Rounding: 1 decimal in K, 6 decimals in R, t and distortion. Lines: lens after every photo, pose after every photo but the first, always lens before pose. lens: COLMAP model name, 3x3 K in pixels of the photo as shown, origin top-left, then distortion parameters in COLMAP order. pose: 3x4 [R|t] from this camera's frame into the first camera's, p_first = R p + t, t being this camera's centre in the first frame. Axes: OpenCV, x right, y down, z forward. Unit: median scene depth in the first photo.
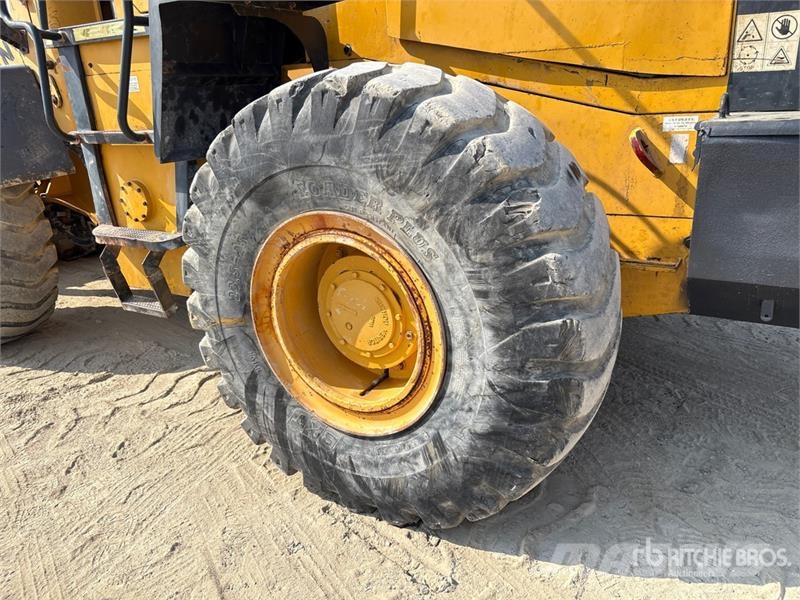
lens RADIAL K [[601.5, 0, 400.0], [0, 601.5, 300.0], [0, 0, 1]] dist [0.056921, -0.071268]
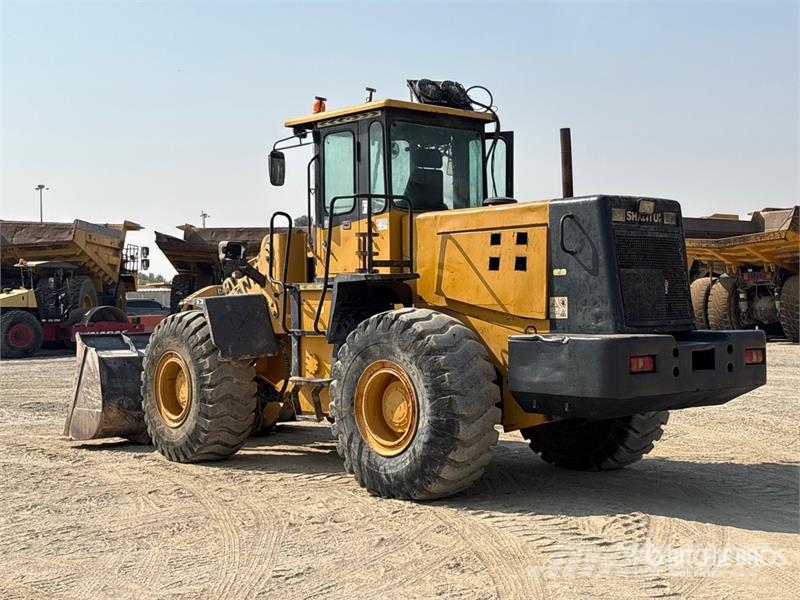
lens RADIAL K [[1223.6, 0, 400.0], [0, 1223.6, 300.0], [0, 0, 1]] dist [0.092263, -0.057806]
pose [[0.954617, 0.042242, -0.294824, 1.334296], [-0.136138, 0.942316, -0.305788, 1.088134], [0.264901, 0.332047, 0.905302, -3.461106]]
